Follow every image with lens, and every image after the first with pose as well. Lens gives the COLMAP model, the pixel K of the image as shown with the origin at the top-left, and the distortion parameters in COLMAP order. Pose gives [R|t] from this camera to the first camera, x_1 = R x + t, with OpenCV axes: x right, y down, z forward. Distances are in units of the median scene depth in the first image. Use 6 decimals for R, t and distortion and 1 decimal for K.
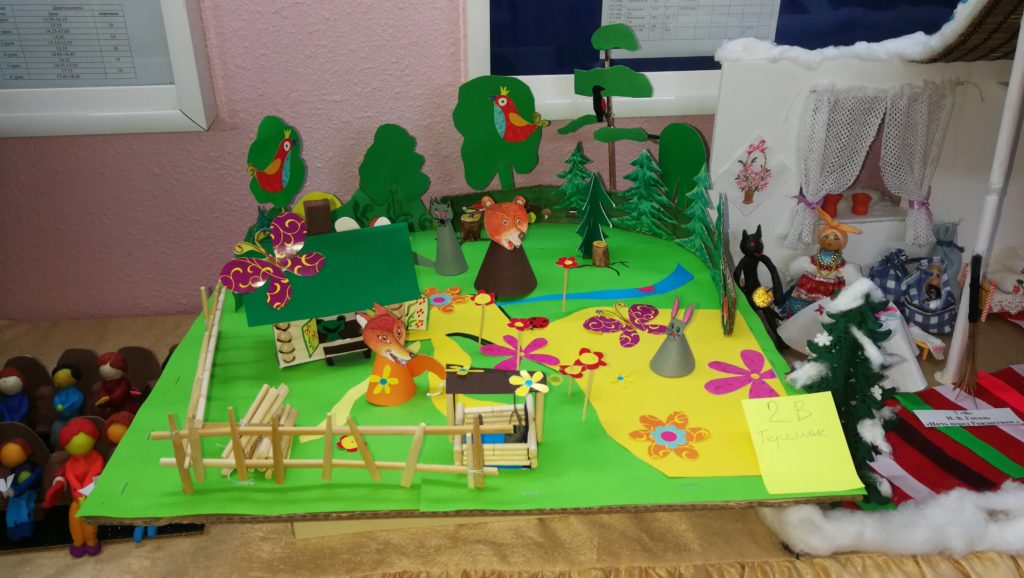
lens RADIAL K [[811.4, 0, 512.3], [0, 811.4, 291.1], [0, 0, 1]] dist [0.028155, -0.035074]
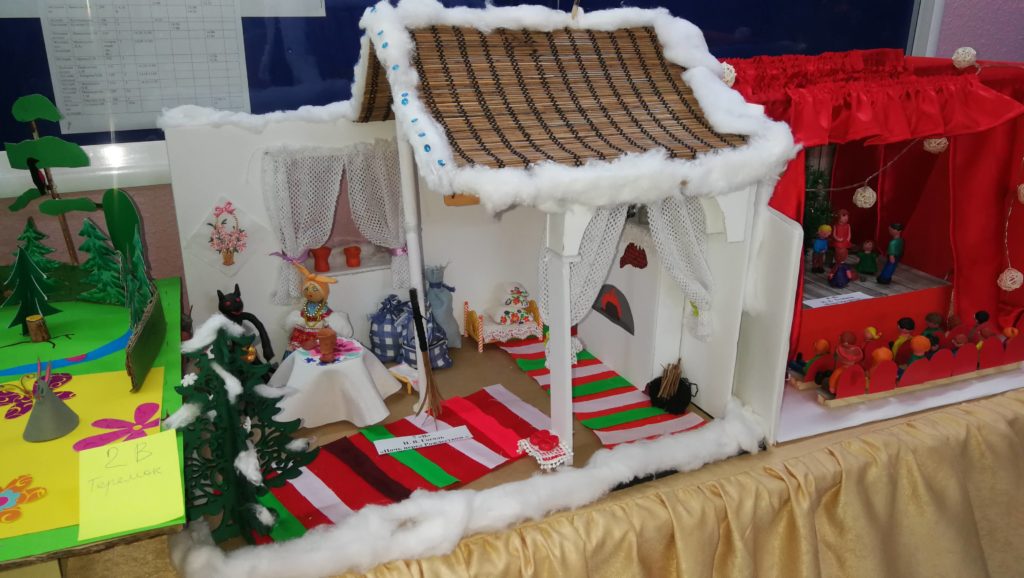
lens RADIAL K [[811.4, 0, 518.0], [0, 811.4, 294.6], [0, 0, 1]] dist [0.028155, -0.035074]
pose [[0.953413, -0.103774, 0.283258, 0.357001], [0.134920, 0.986510, -0.092708, 0.074869], [-0.269816, 0.126606, 0.954552, -0.065694]]
